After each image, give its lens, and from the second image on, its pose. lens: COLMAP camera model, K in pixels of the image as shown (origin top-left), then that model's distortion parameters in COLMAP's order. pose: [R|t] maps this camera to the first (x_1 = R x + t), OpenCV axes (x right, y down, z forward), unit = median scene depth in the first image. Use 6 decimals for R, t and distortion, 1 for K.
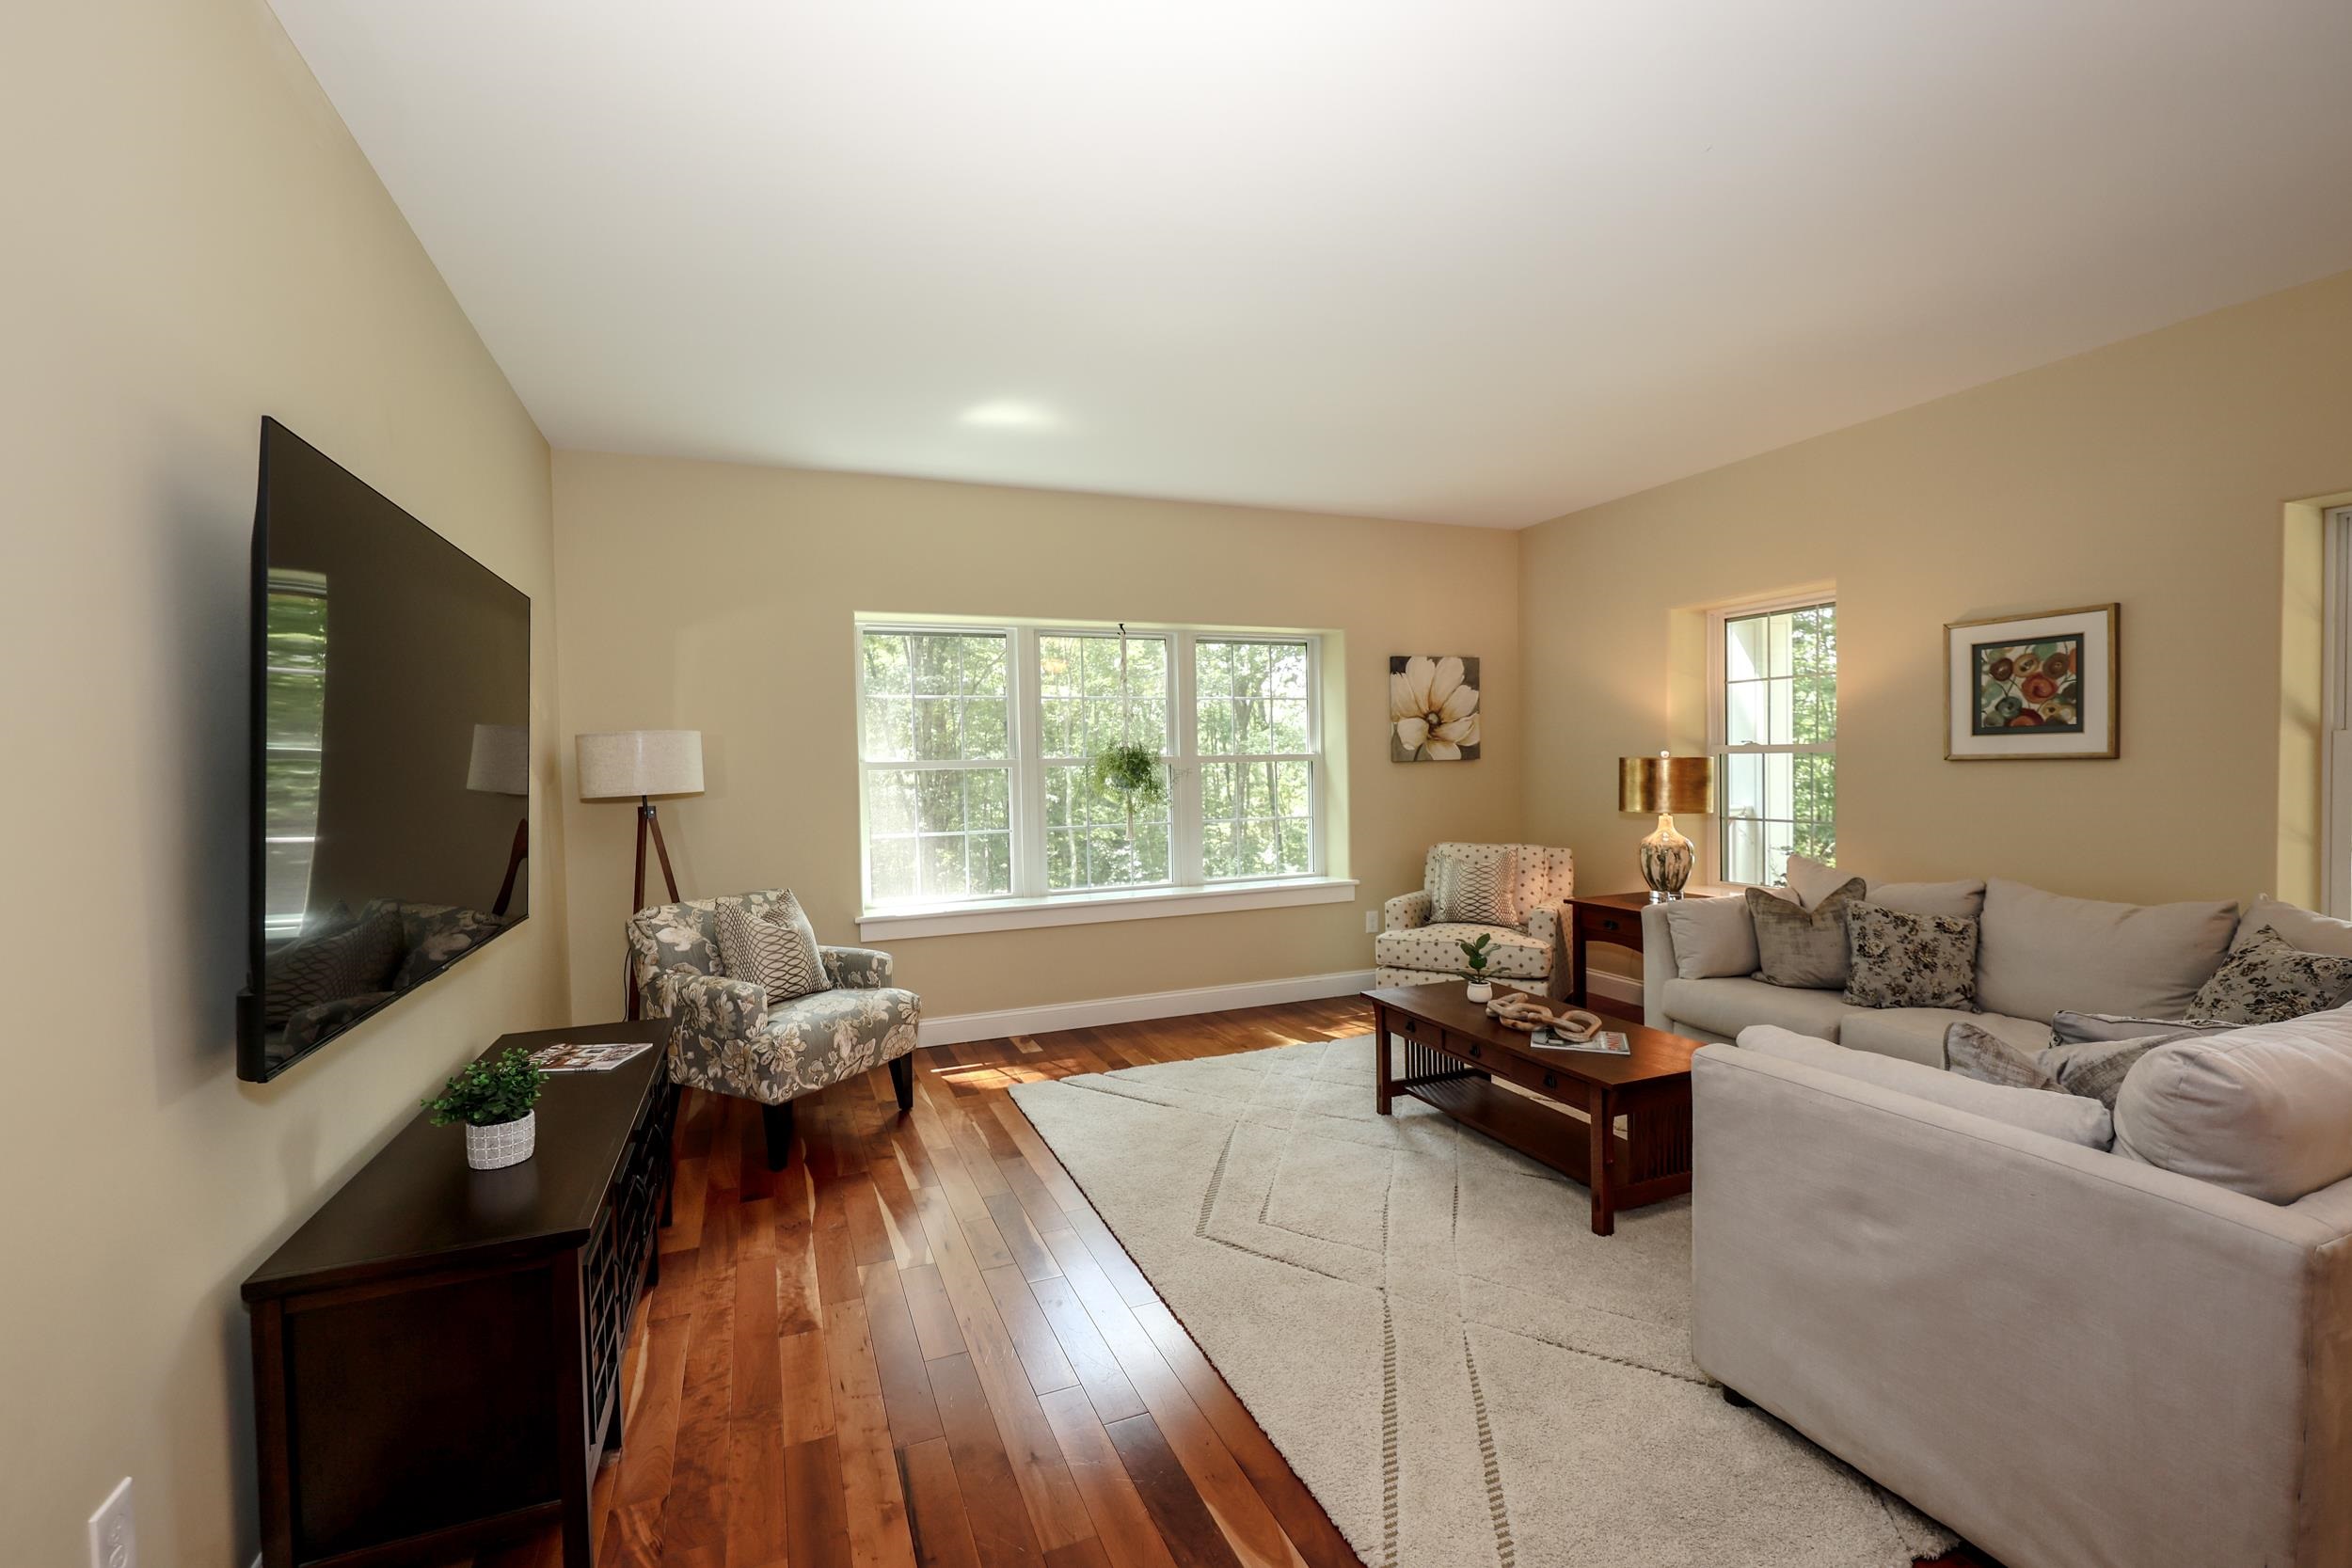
lens RADIAL K [[982.3, 0, 1173.4], [0, 982.3, 779.1], [0, 0, 1]] dist [0.002734, -0.000111]
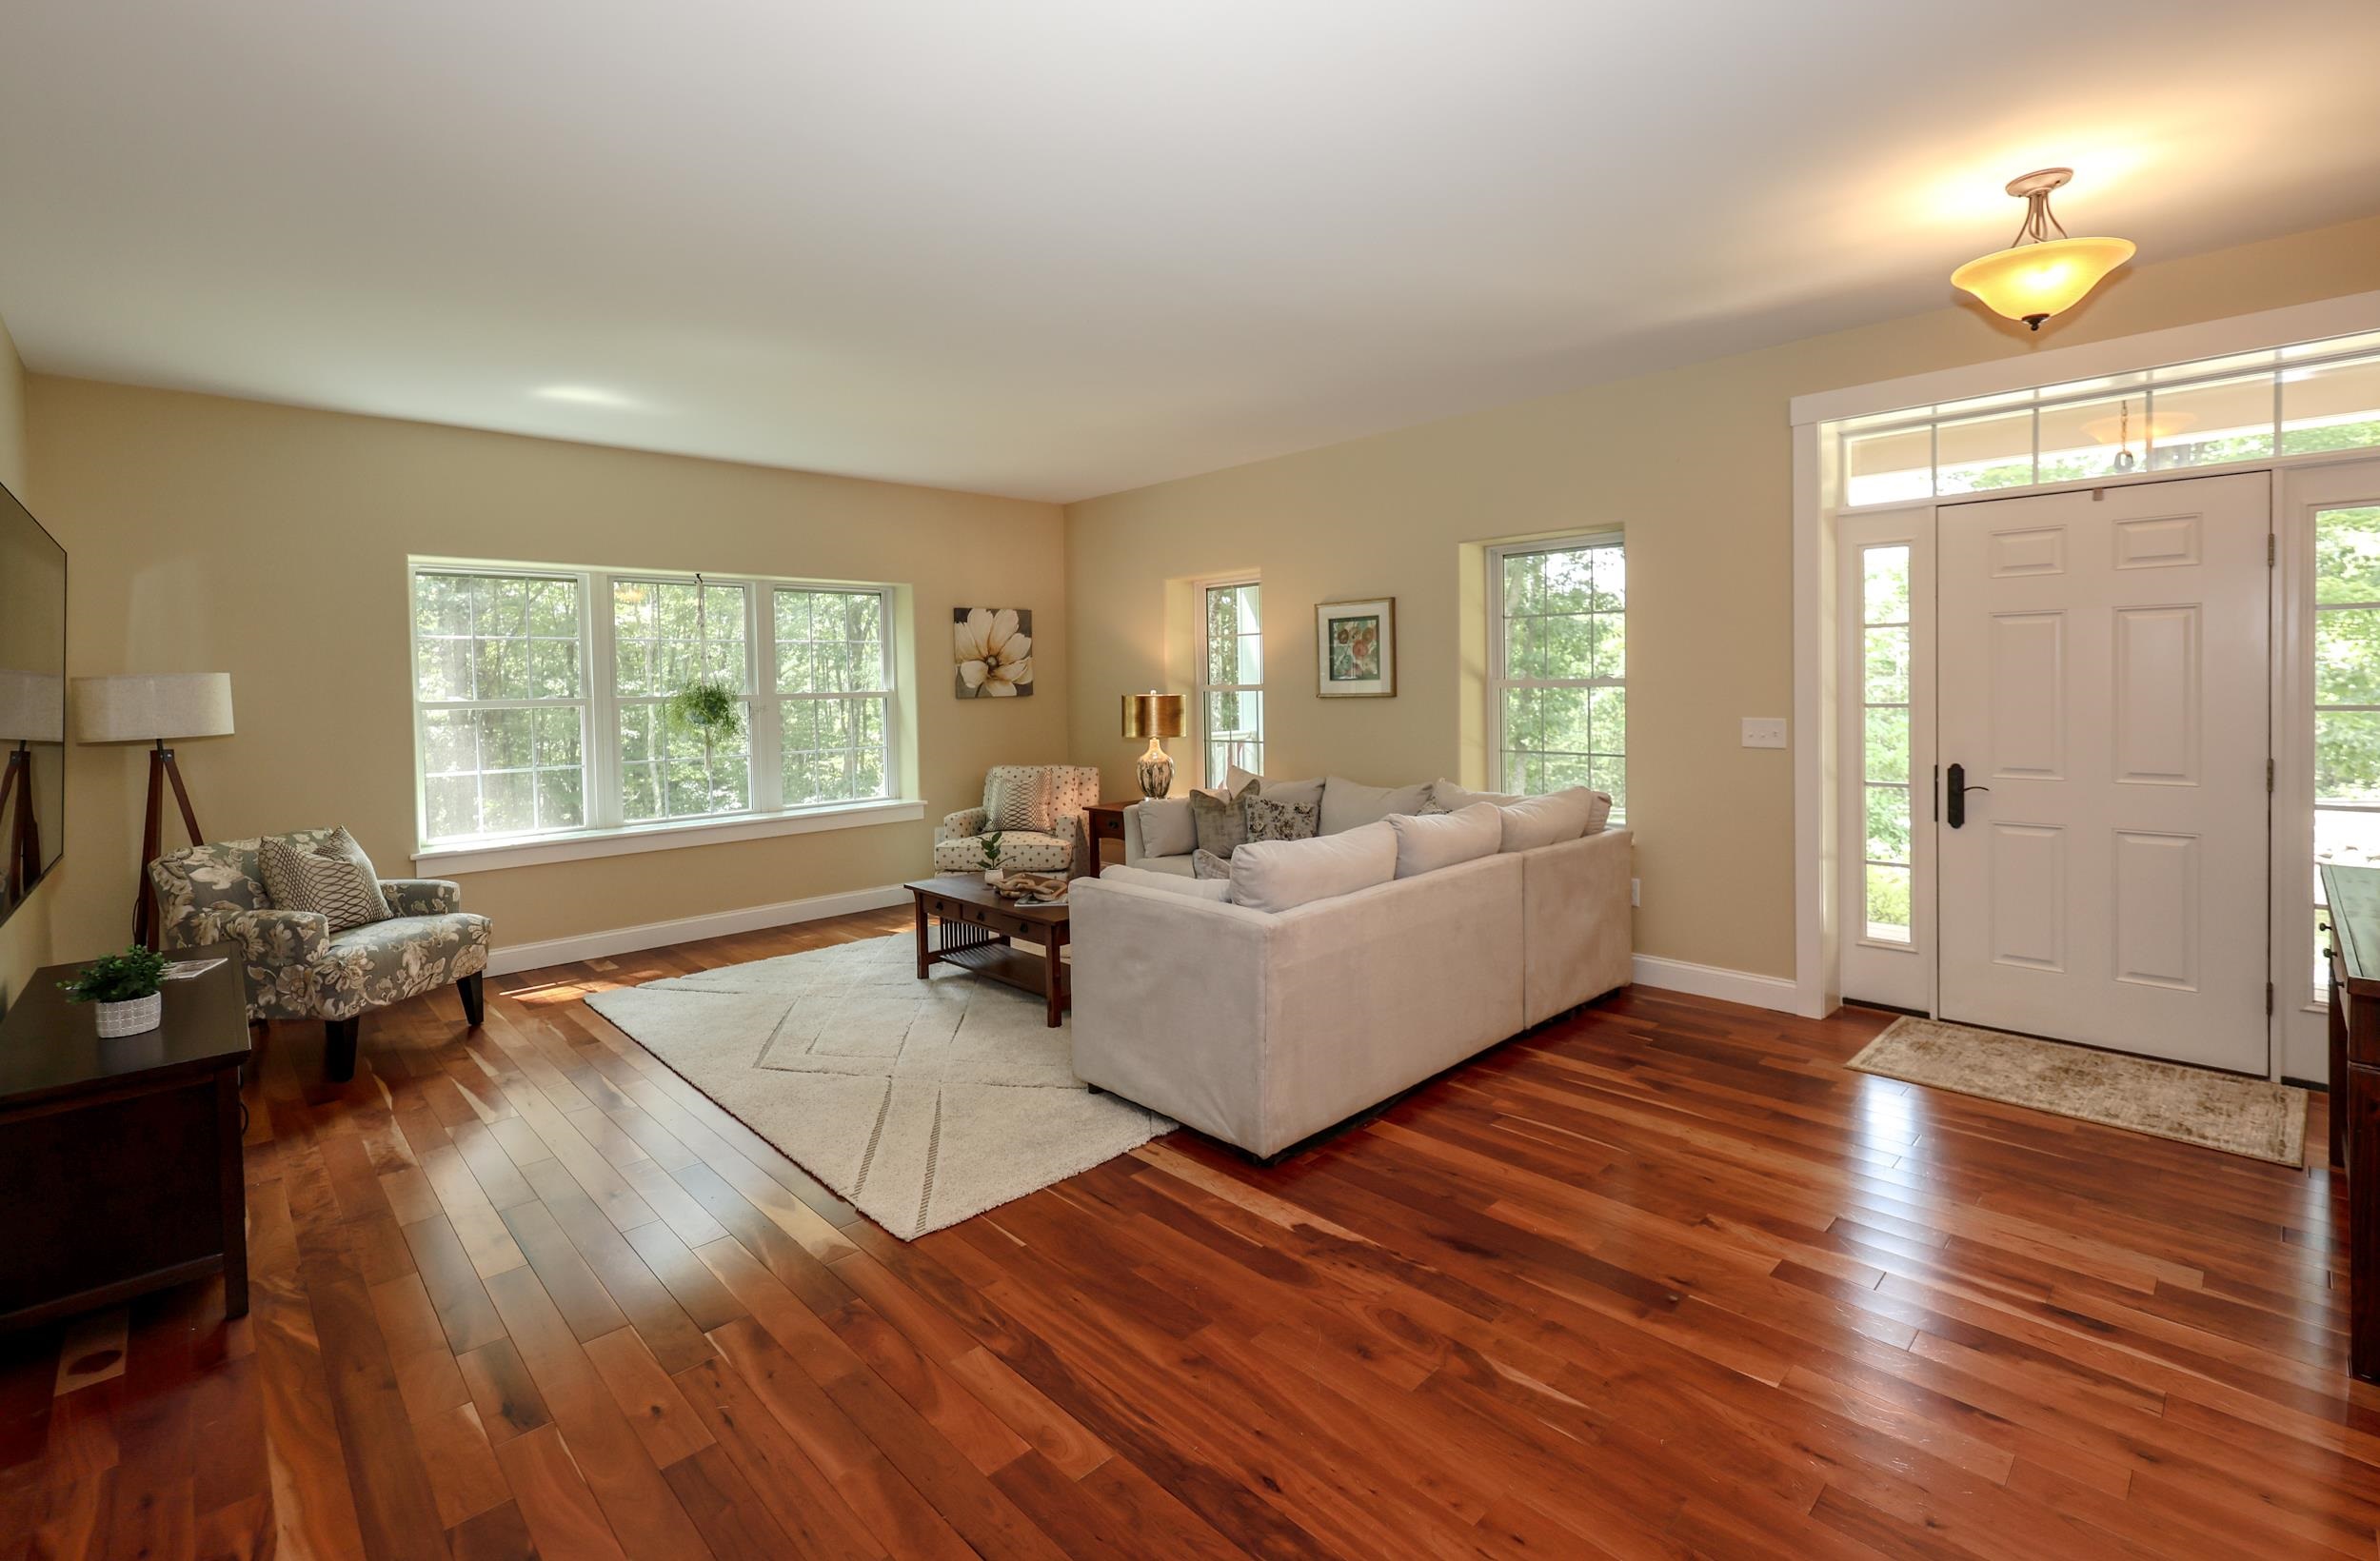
lens RADIAL K [[1018.1, 0, 1180.2], [0, 1018.1, 702.6], [0, 0, 1]] dist [-0.004152, 0.000069]
pose [[0.931367, -0.006401, 0.364026, 0.045315], [0.008843, 0.999948, -0.005040, -0.005658], [-0.363975, 0.007913, 0.931375, -0.329761]]
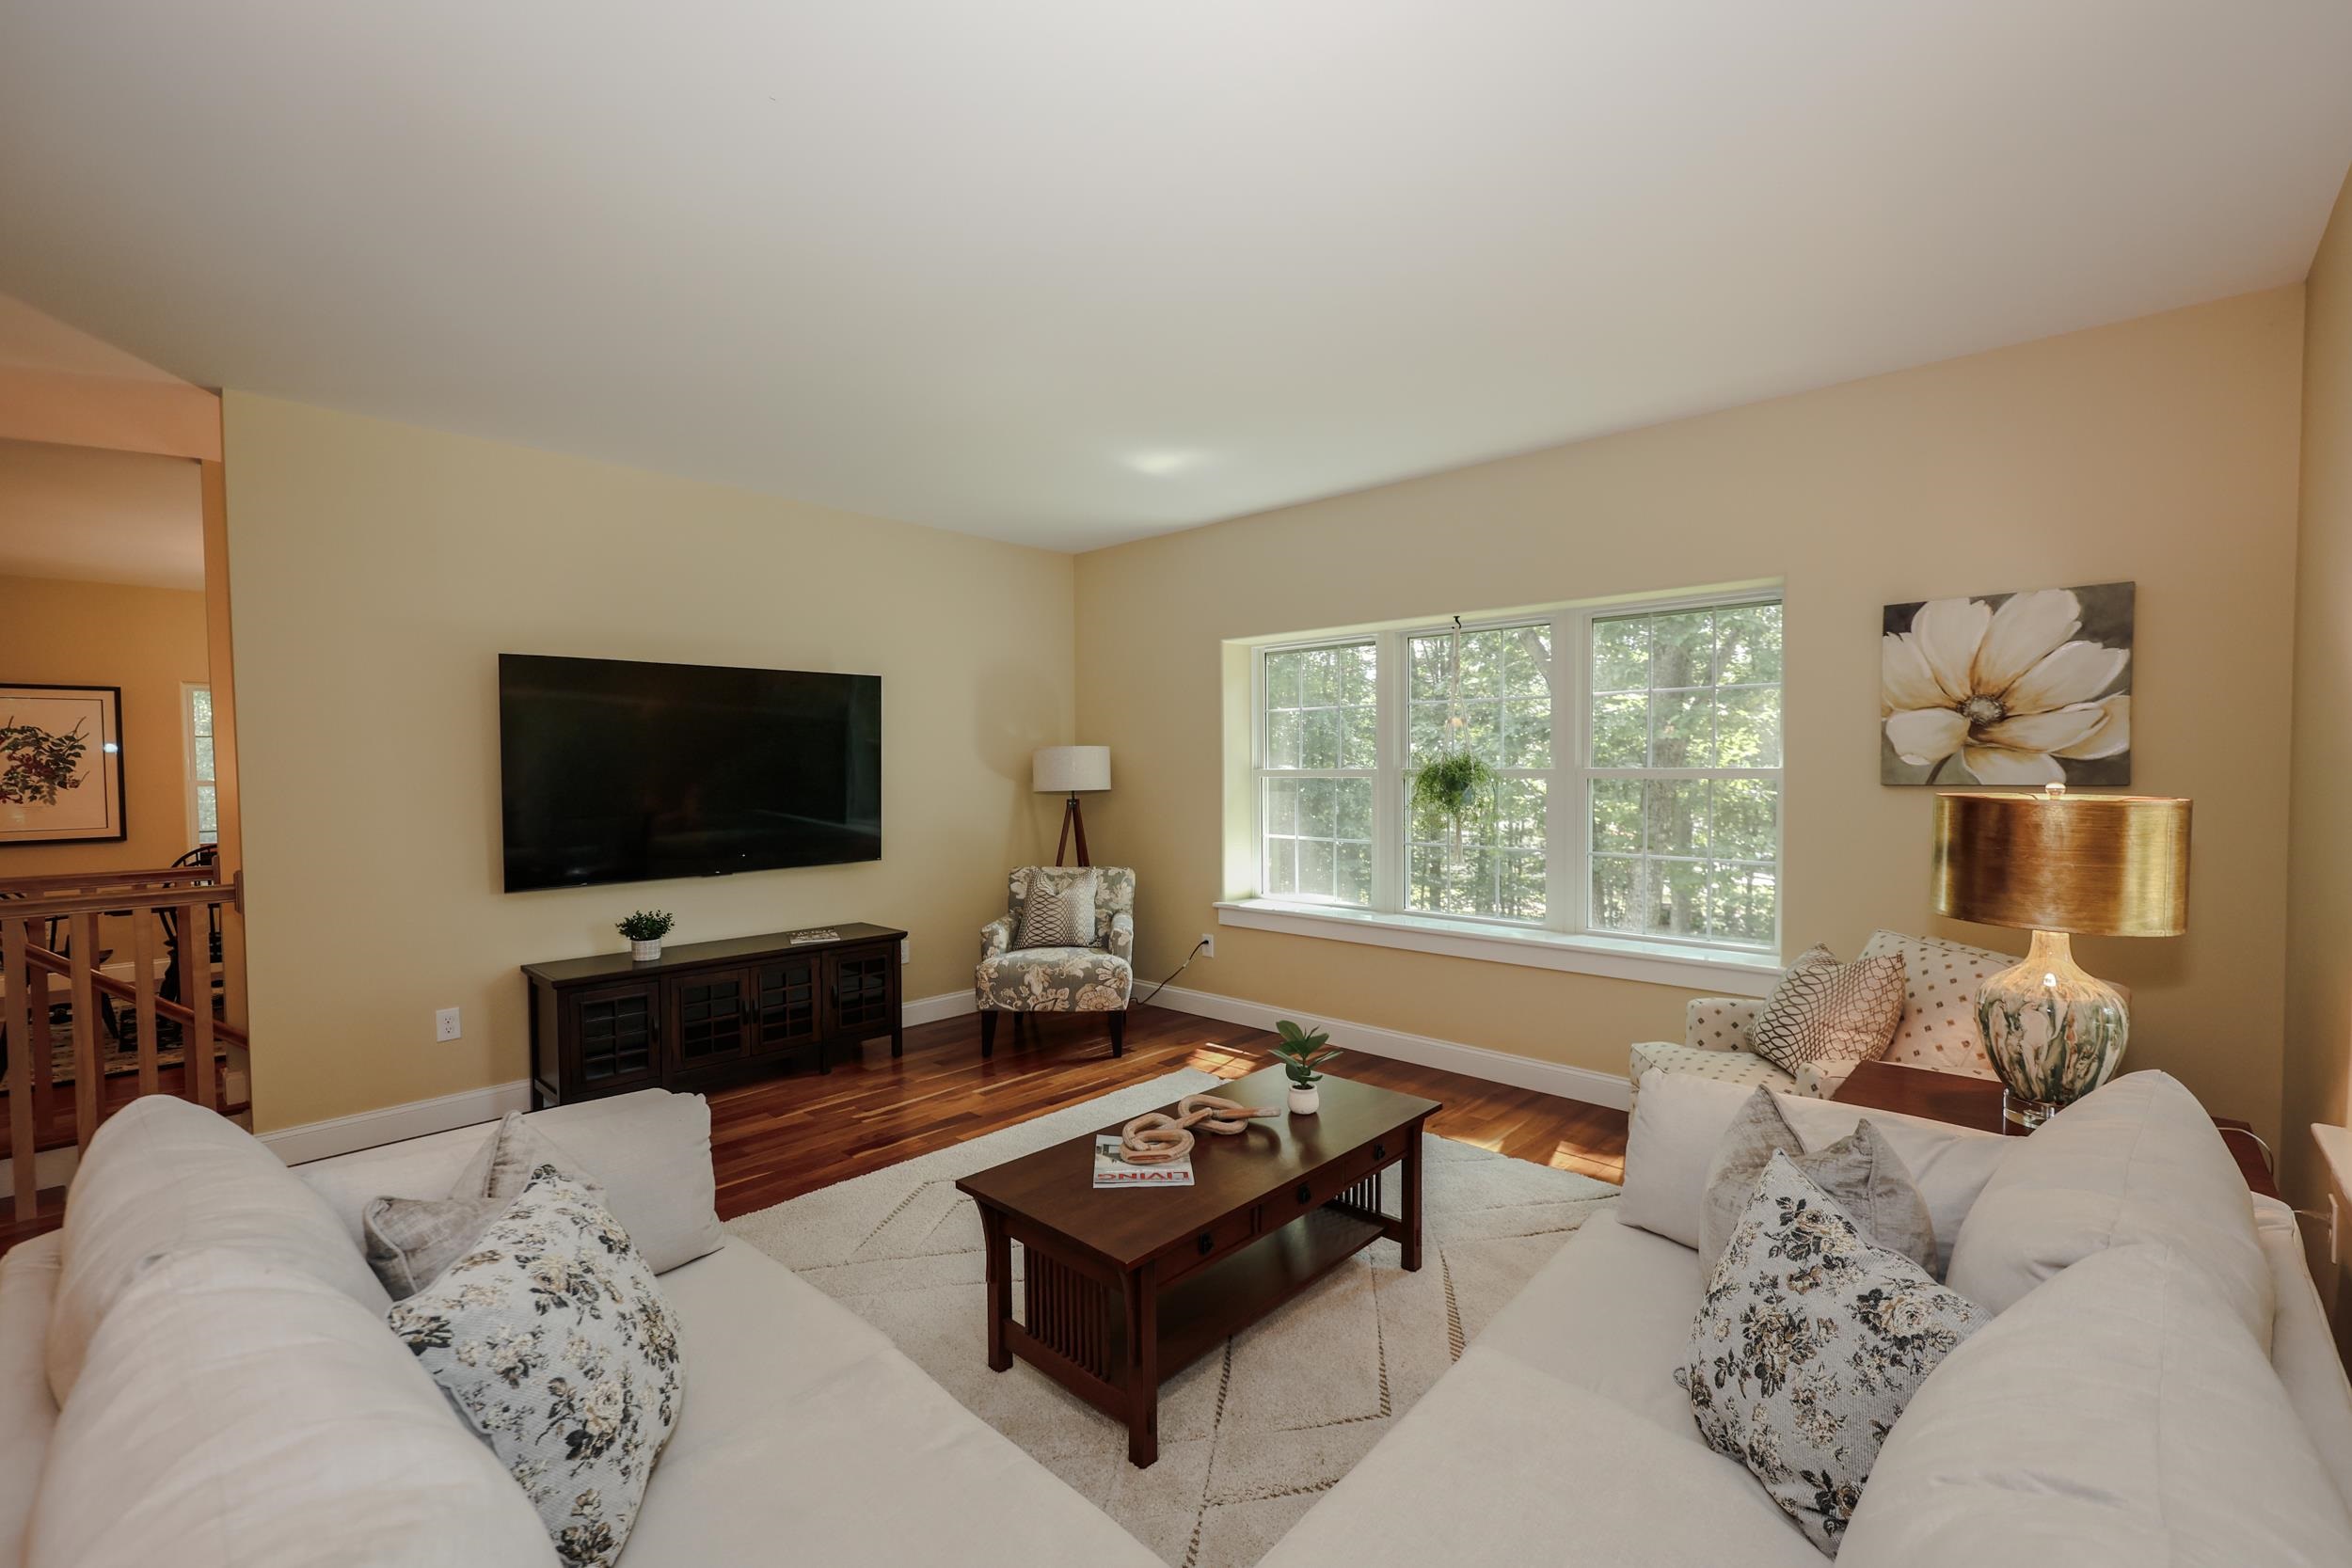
lens RADIAL K [[982.3, 0, 1179.6], [0, 982.3, 787.1], [0, 0, 1]] dist [0.002734, -0.000111]
pose [[0.440118, 0.035530, -0.897237, 0.849627], [-0.022396, 0.999340, 0.028587, -0.035348], [0.897661, 0.007513, 0.440624, 0.534091]]
